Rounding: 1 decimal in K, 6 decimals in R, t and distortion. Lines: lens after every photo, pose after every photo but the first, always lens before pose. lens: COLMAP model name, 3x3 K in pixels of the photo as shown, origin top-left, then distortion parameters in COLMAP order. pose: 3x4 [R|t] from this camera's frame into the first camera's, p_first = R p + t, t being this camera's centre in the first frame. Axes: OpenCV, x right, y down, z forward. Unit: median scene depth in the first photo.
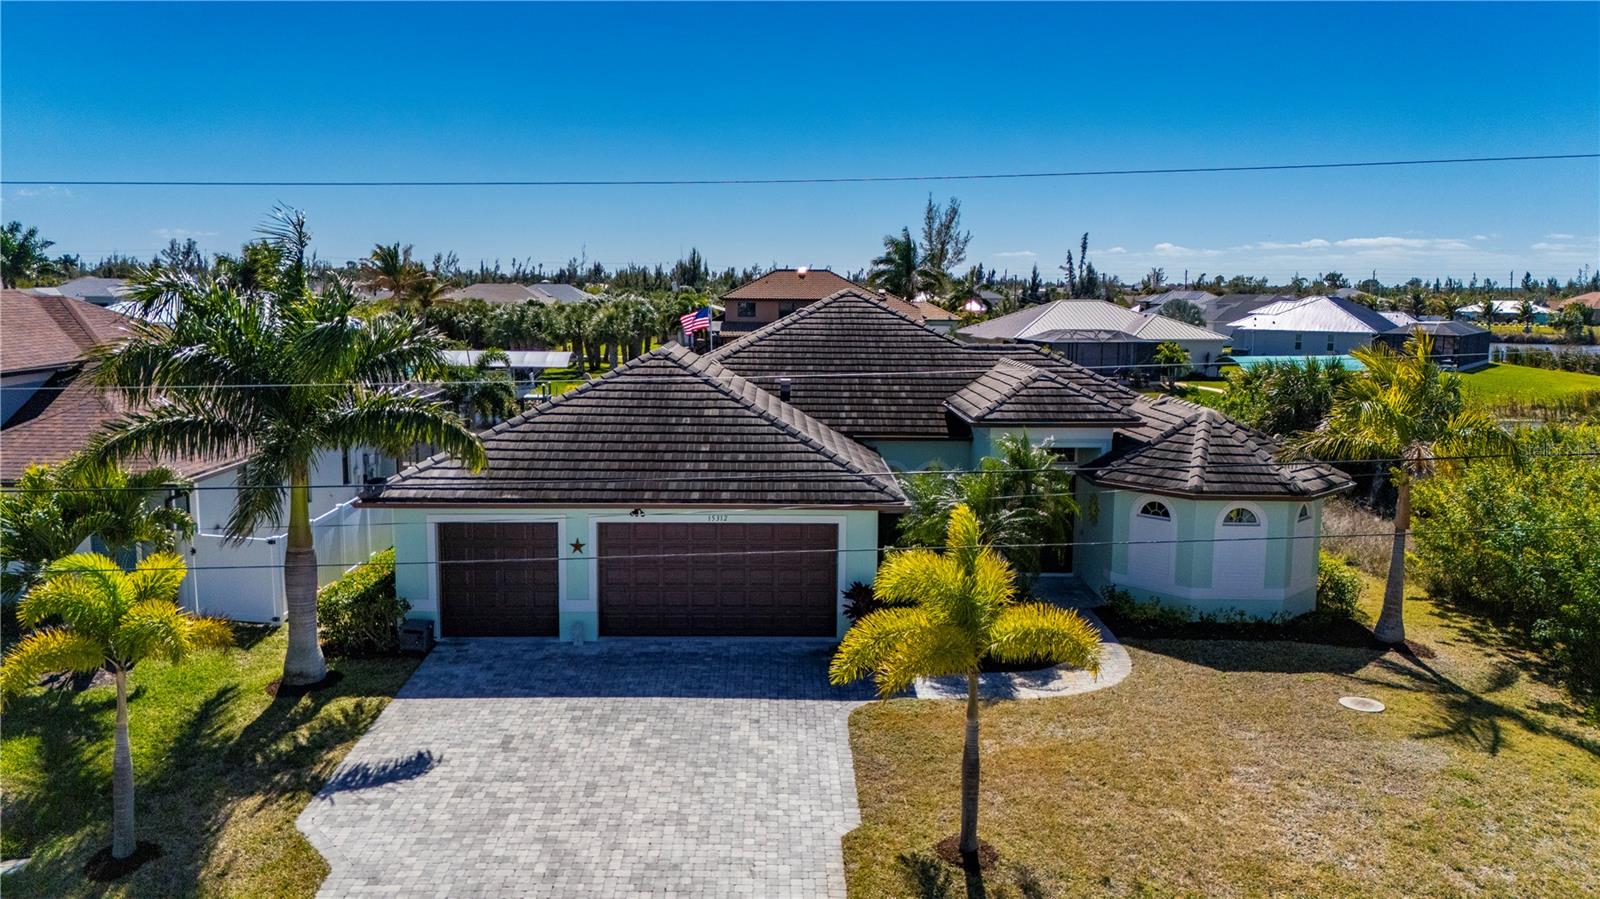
lens RADIAL K [[1185.0, 0, 800.0], [0, 1185.0, 449.5], [0, 0, 1]] dist [0.046534, -0.003776]
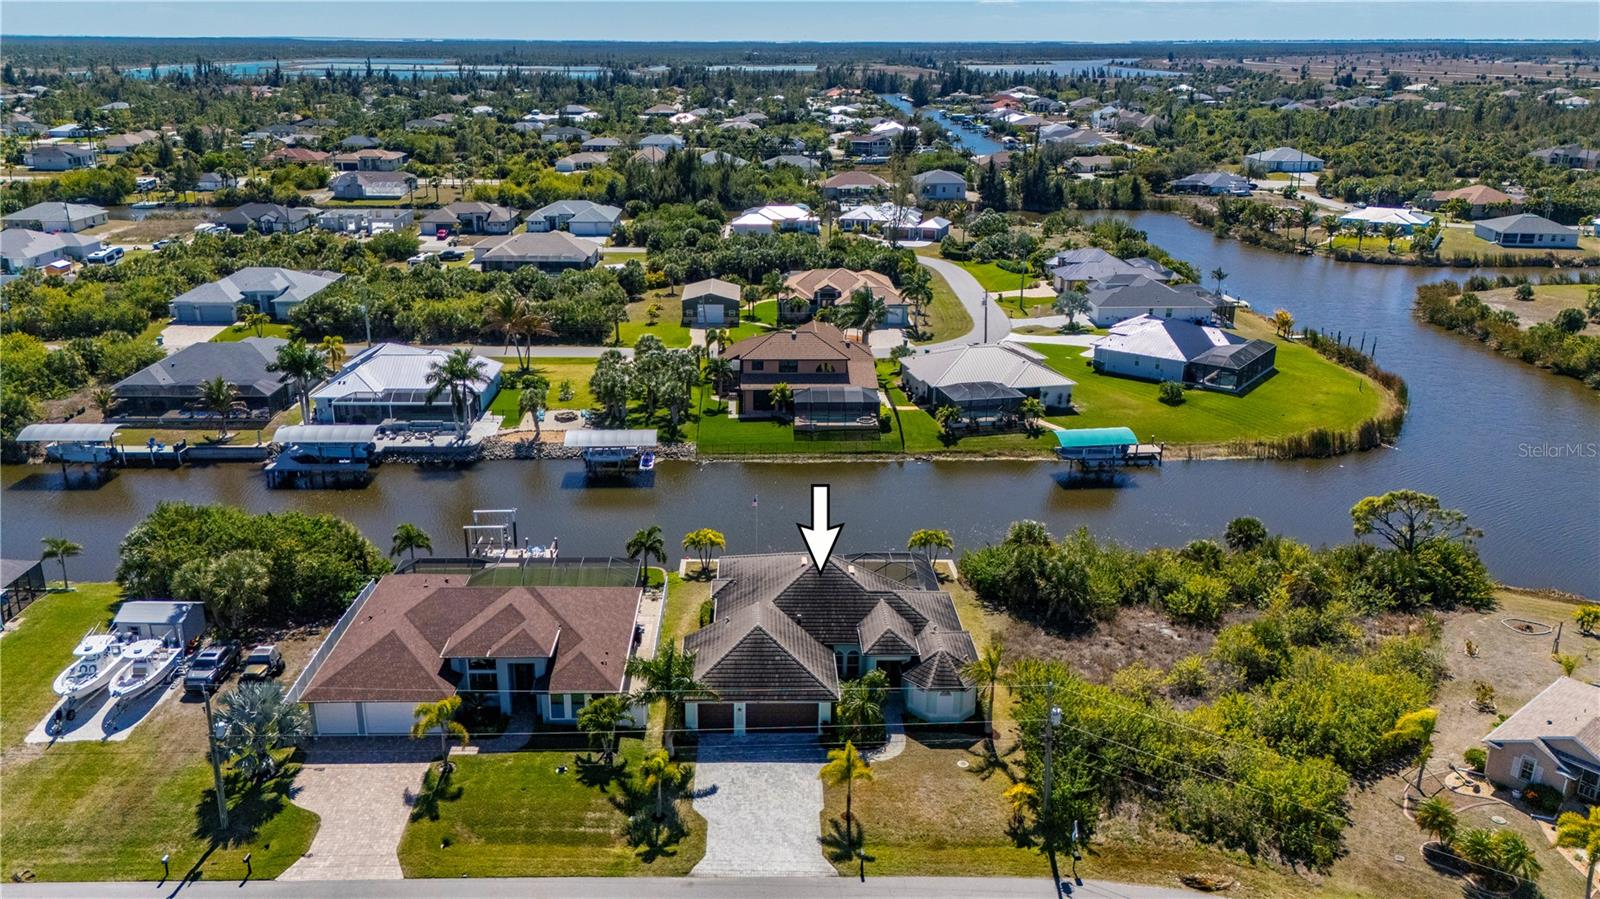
lens RADIAL K [[1185.3, 0, 770.4], [0, 1185.3, 453.6], [0, 0, 1]] dist [0.106297, -0.087825]
pose [[0.999968, -0.003378, -0.007254, -0.082492], [0.004741, 0.980397, 0.196974, -1.386006], [0.006447, -0.197002, 0.980382, -2.304543]]
